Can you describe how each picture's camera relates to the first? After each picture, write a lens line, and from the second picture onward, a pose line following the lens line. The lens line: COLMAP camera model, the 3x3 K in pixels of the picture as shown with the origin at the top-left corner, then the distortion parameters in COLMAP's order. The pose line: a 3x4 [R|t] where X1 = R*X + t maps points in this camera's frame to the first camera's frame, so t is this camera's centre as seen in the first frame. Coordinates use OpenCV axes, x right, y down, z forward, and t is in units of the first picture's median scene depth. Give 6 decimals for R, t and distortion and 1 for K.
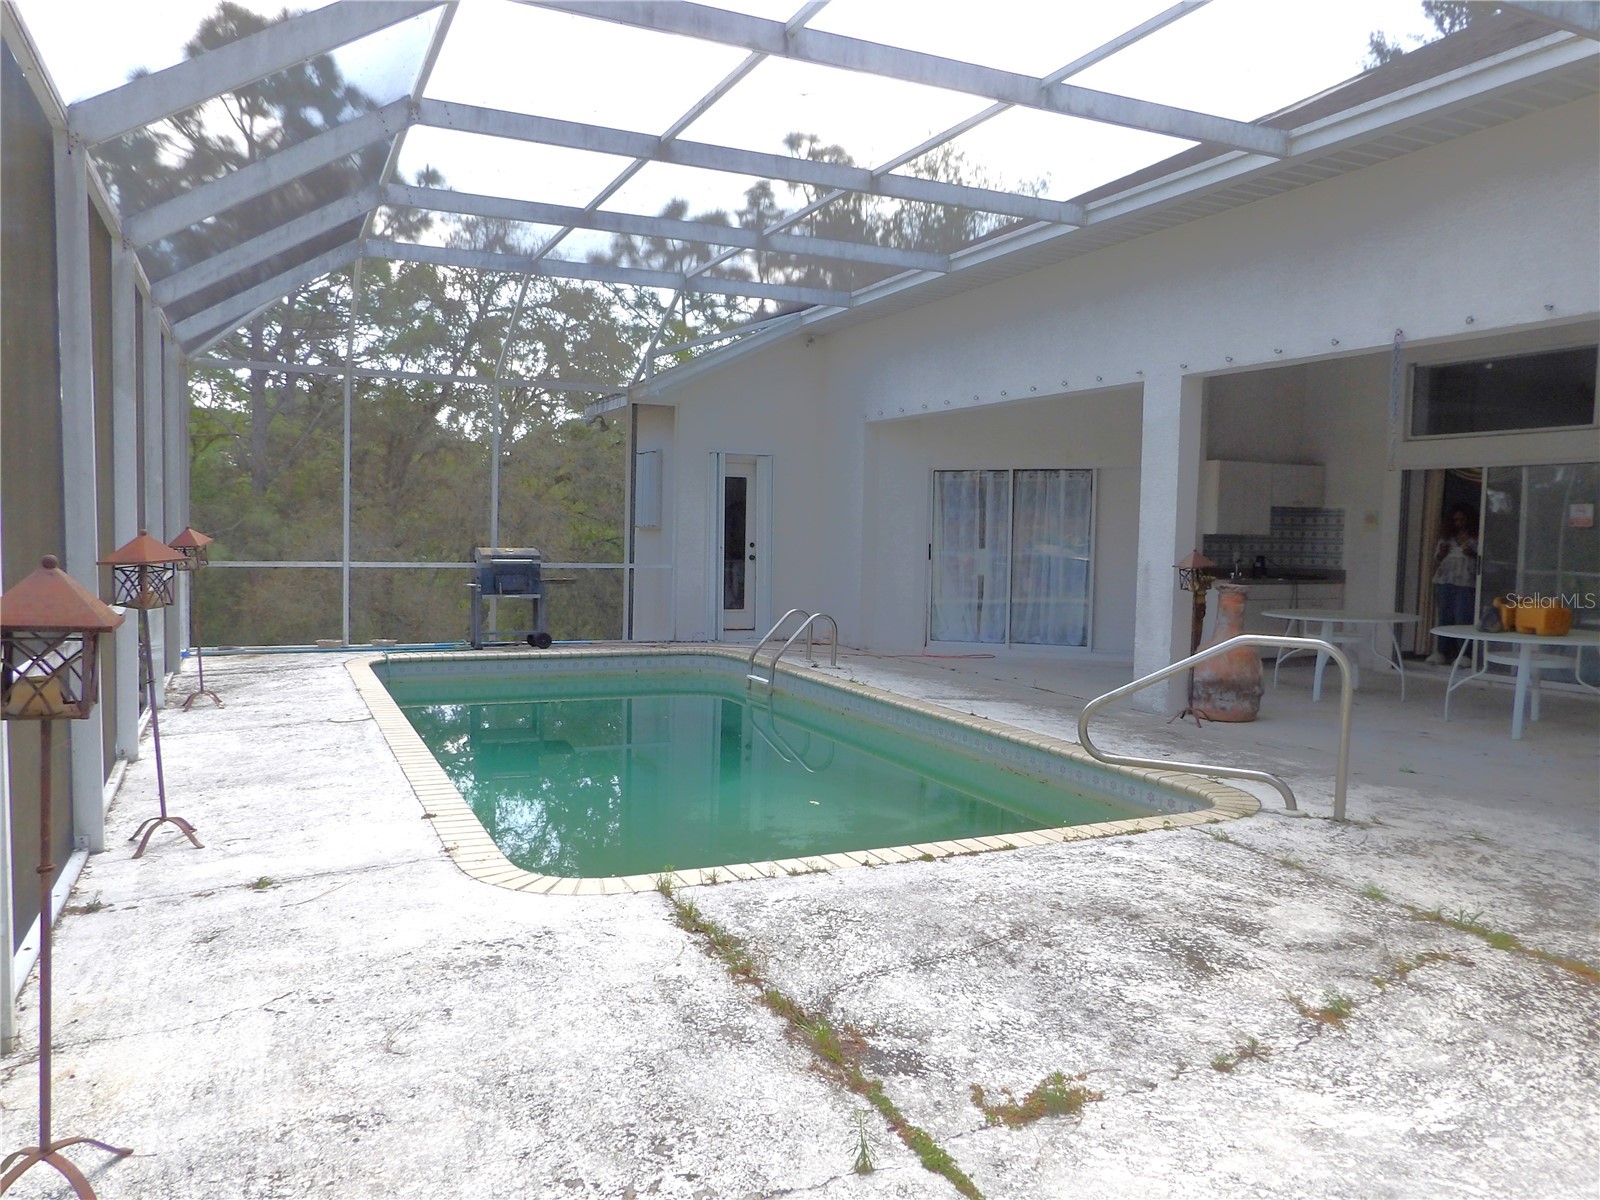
lens RADIAL K [[1144.9, 0, 800.2], [0, 1144.9, 597.5], [0, 0, 1]] dist [-0.022814, 0.031041]
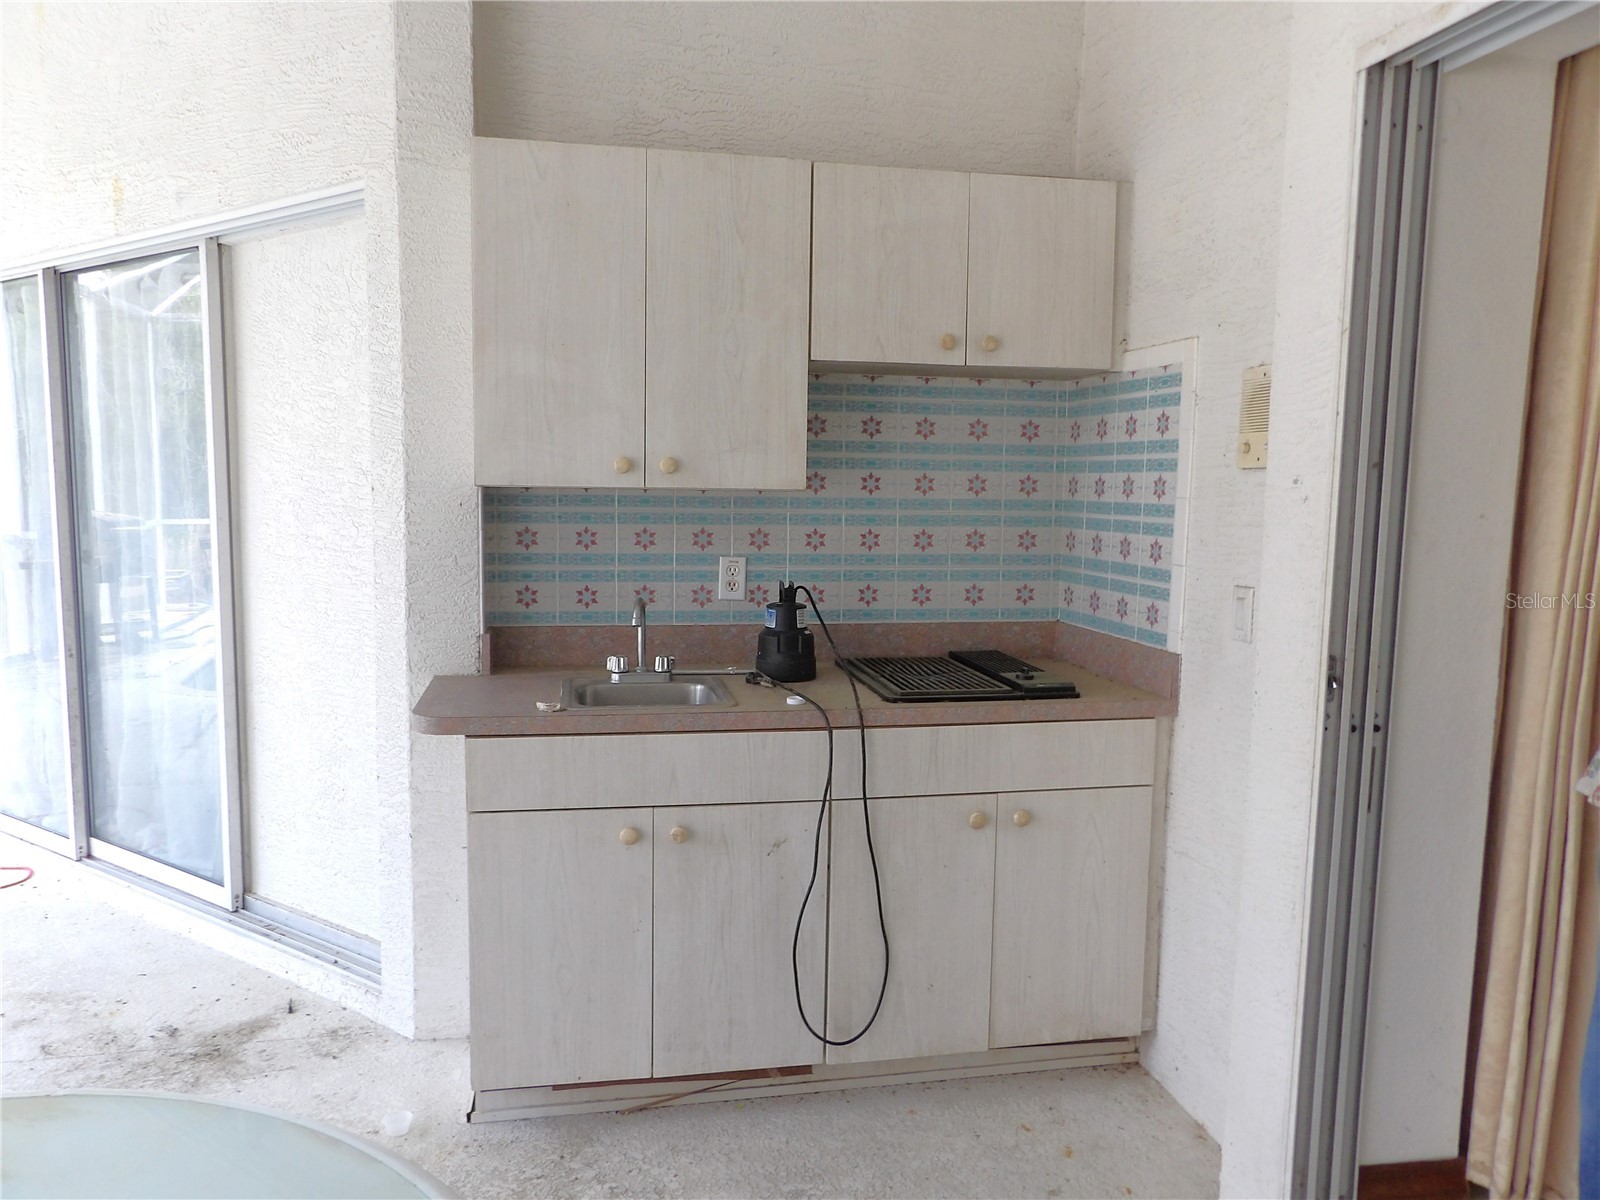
lens RADIAL K [[1144.9, 0, 796.4], [0, 1144.9, 605.7], [0, 0, 1]] dist [-0.022814, 0.031041]
pose [[0.969489, 0.019458, -0.244359, 0.457849], [-0.007772, 0.998784, 0.048693, -0.042762], [0.245010, -0.045309, 0.968461, 0.770281]]
